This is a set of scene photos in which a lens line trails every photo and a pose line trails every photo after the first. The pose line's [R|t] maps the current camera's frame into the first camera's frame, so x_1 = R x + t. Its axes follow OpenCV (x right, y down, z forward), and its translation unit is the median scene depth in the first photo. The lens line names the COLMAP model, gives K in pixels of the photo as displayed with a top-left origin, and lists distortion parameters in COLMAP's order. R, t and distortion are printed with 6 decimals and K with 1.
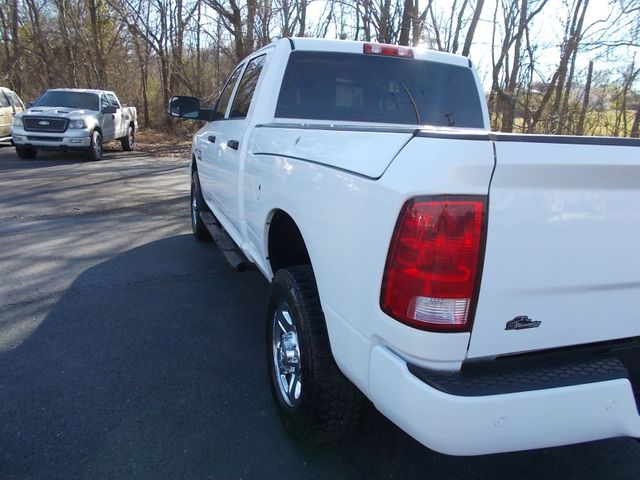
lens RADIAL K [[502.7, 0, 320.0], [0, 502.7, 240.0], [0, 0, 1]] dist [-0.006327, 0.003310]
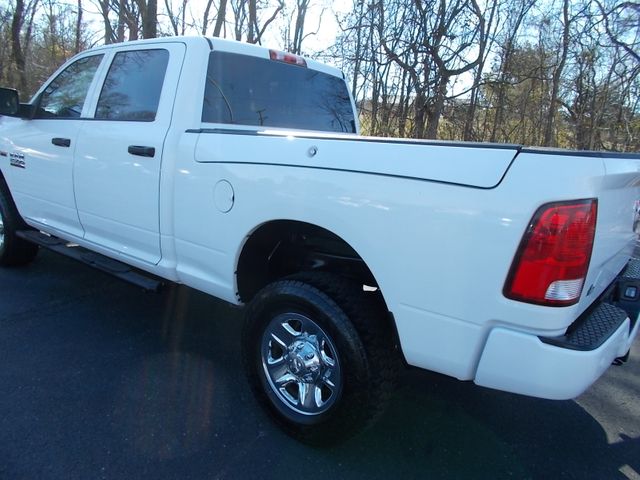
lens RADIAL K [[502.7, 0, 320.0], [0, 502.7, 240.0], [0, 0, 1]] dist [-0.006327, 0.003310]
pose [[0.853435, -0.099694, 0.511575, -0.488813], [0.095120, 0.994844, 0.035189, -0.047142], [-0.512445, 0.018629, 0.858518, 0.113464]]
